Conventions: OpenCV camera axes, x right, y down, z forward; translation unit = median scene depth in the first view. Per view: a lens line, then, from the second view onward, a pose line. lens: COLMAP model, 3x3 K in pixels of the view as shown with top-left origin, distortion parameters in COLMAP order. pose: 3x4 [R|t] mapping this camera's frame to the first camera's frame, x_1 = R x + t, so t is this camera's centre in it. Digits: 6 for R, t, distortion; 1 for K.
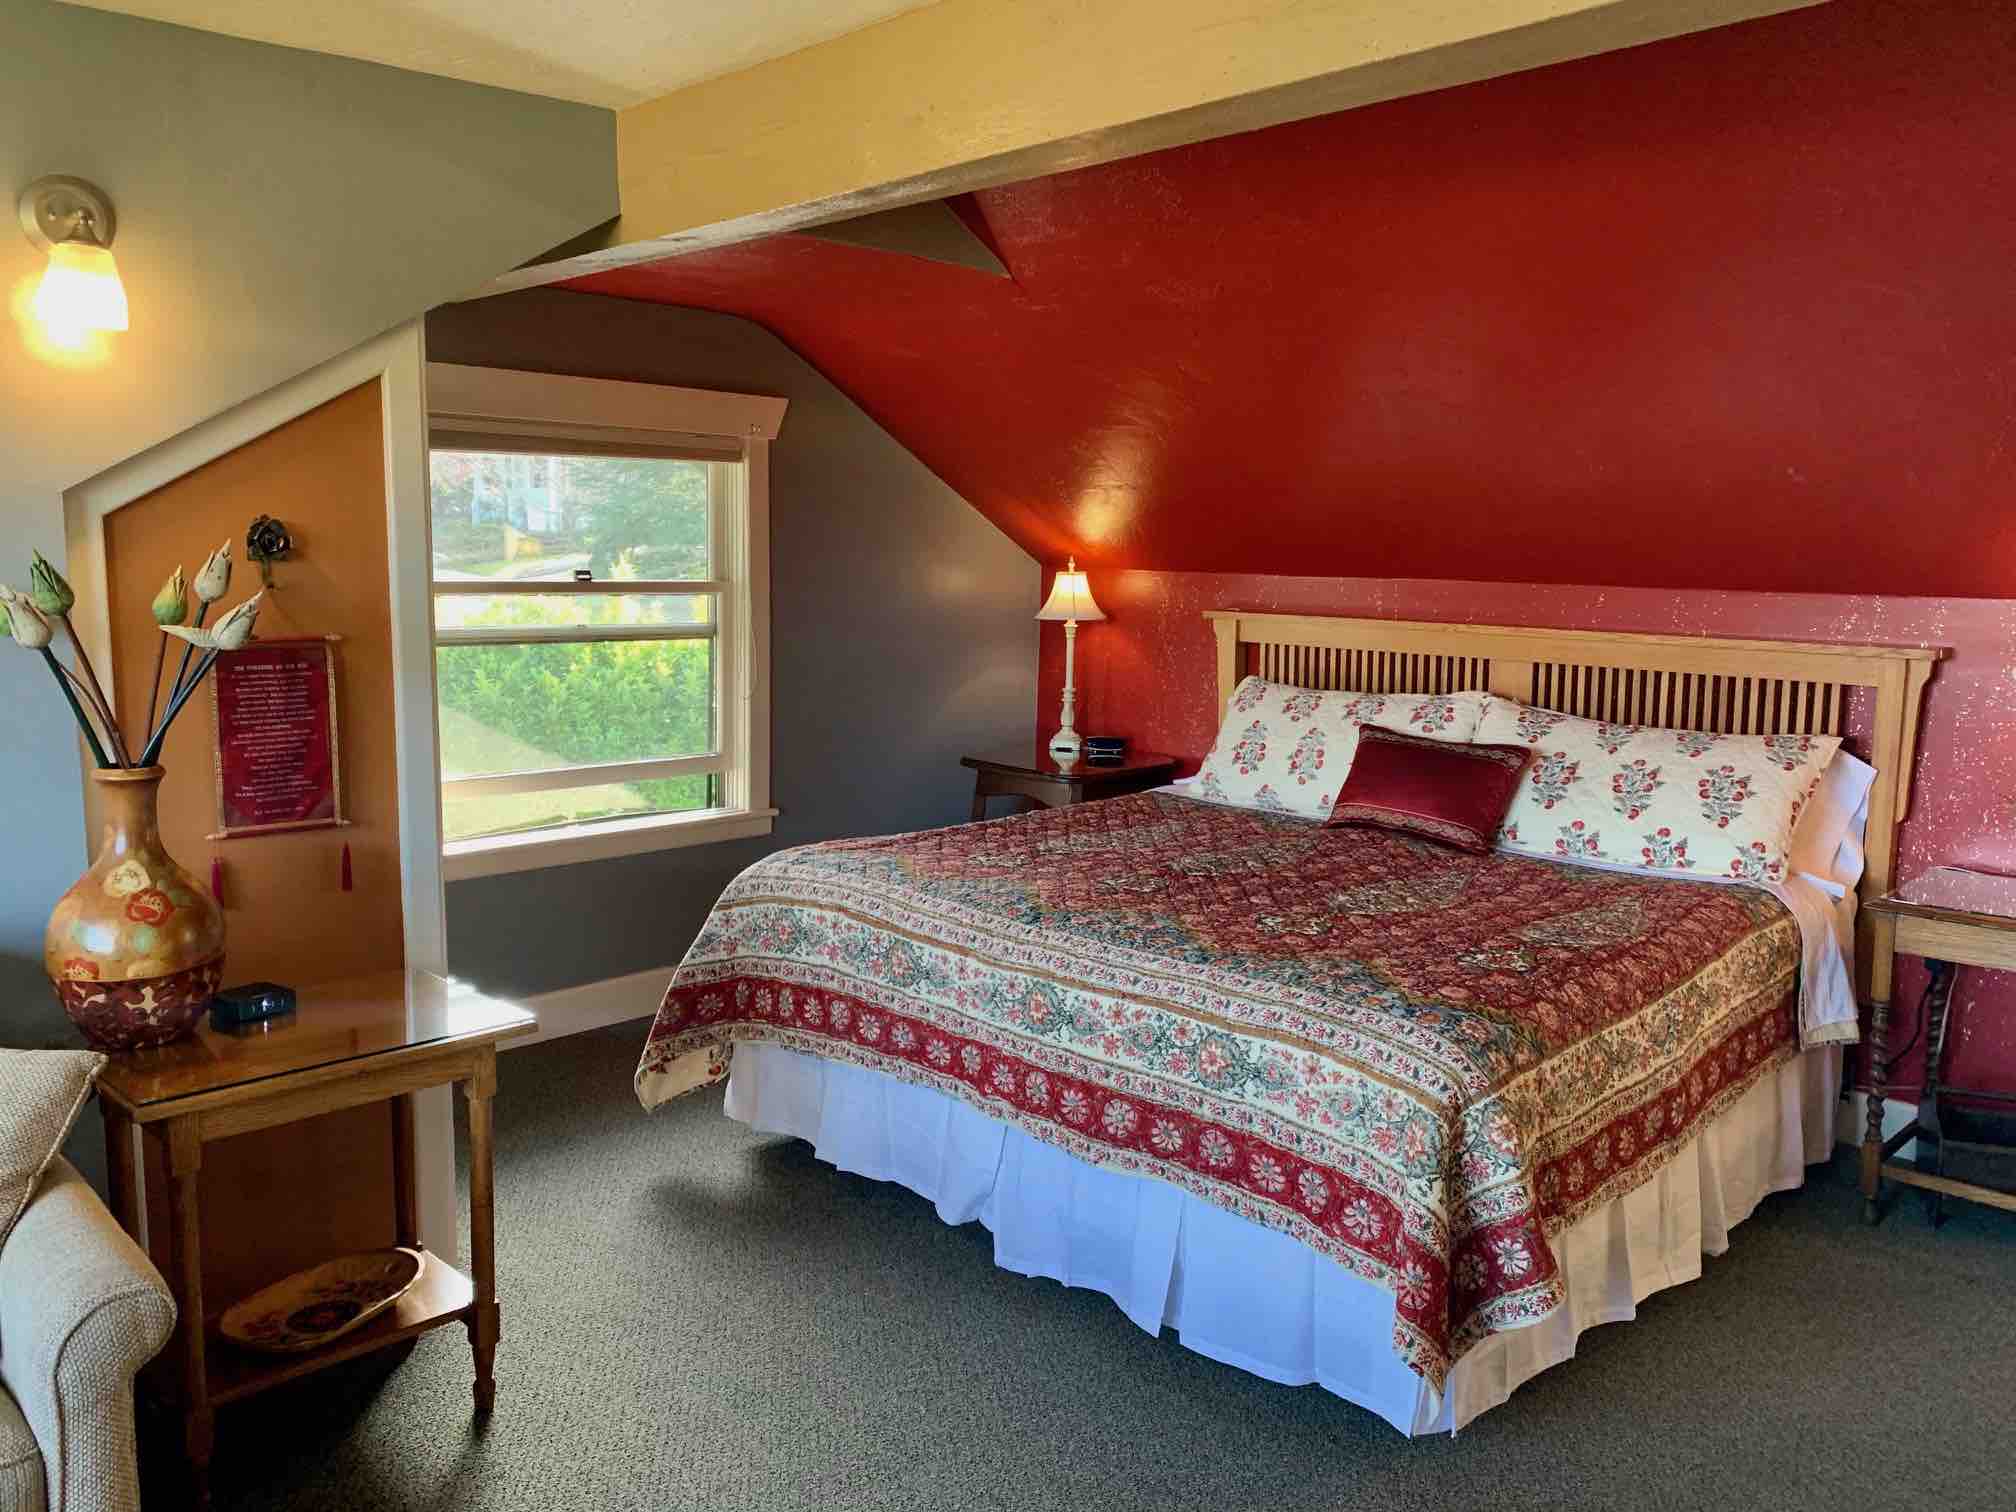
lens RADIAL K [[1513.9, 0, 1024.0], [0, 1513.9, 746.2], [0, 0, 1]] dist [0.032298, -0.051874]
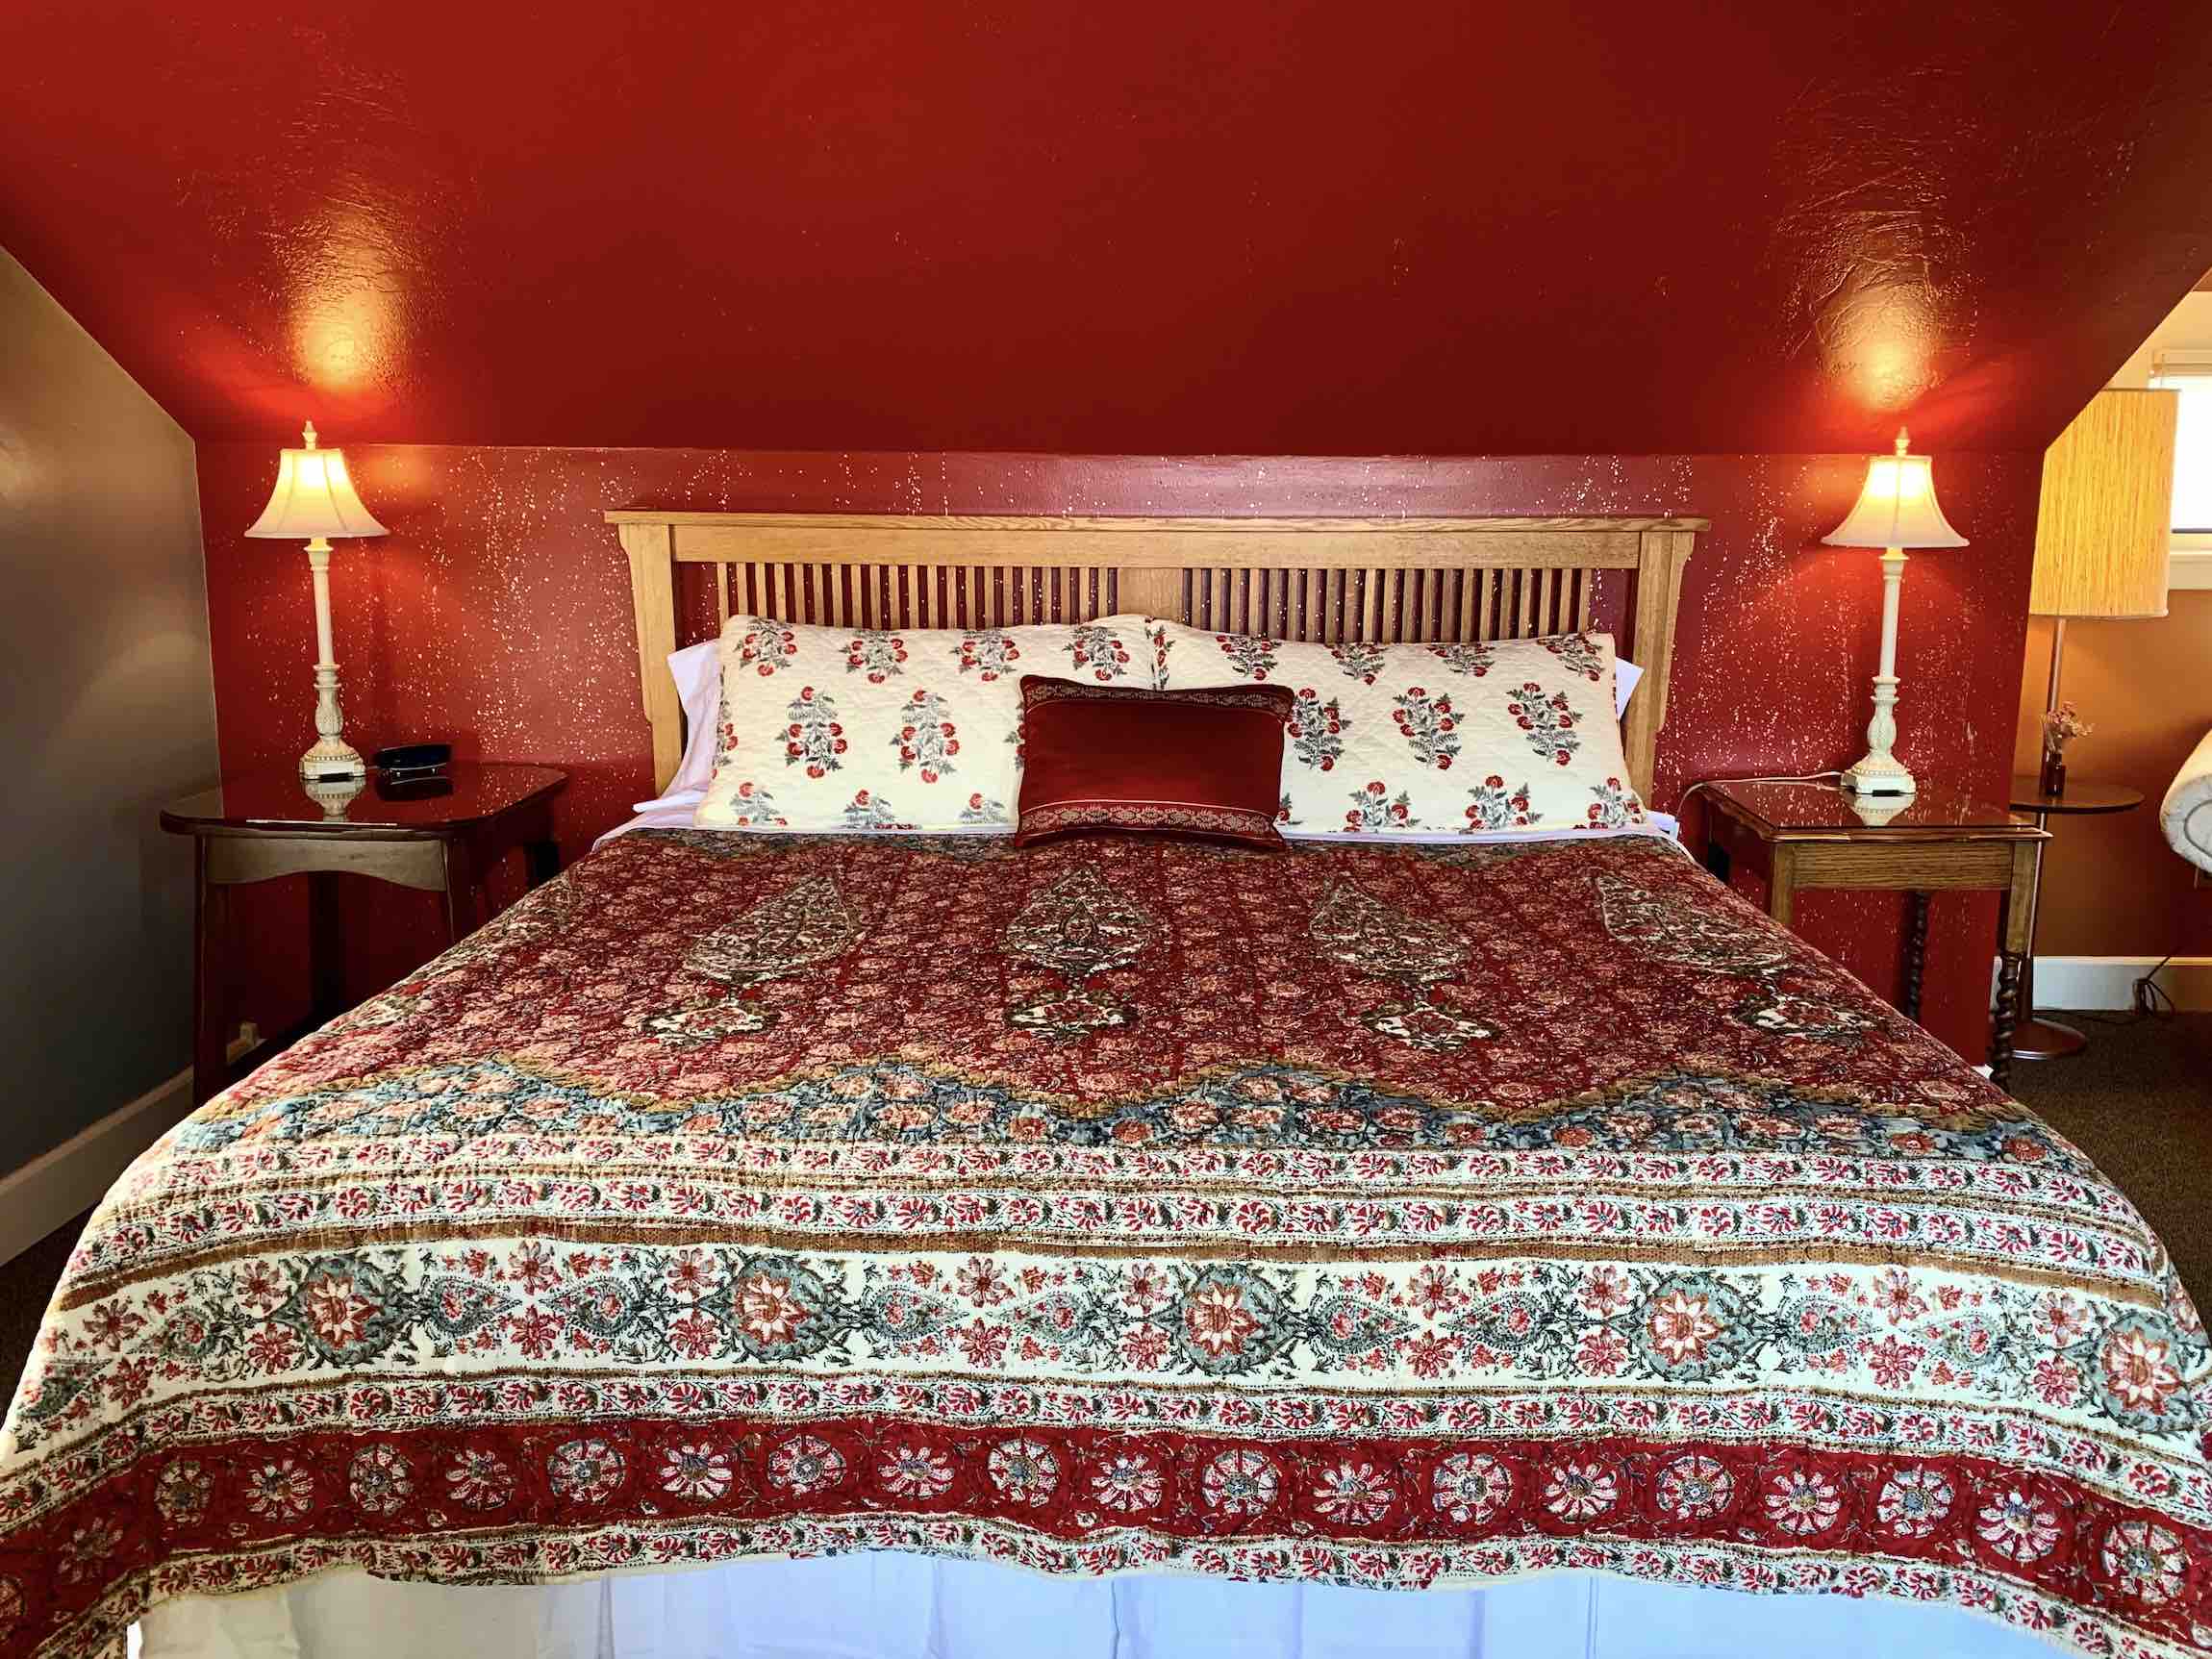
lens RADIAL K [[1741.3, 0, 1106.0], [0, 1741.3, 829.5], [0, 0, 1]] dist [0.078330, -0.114714]
pose [[0.736019, -0.151093, 0.659884, -0.330265], [0.097874, 0.988283, 0.117119, -0.044808], [-0.669848, -0.021616, 0.742183, 0.571014]]
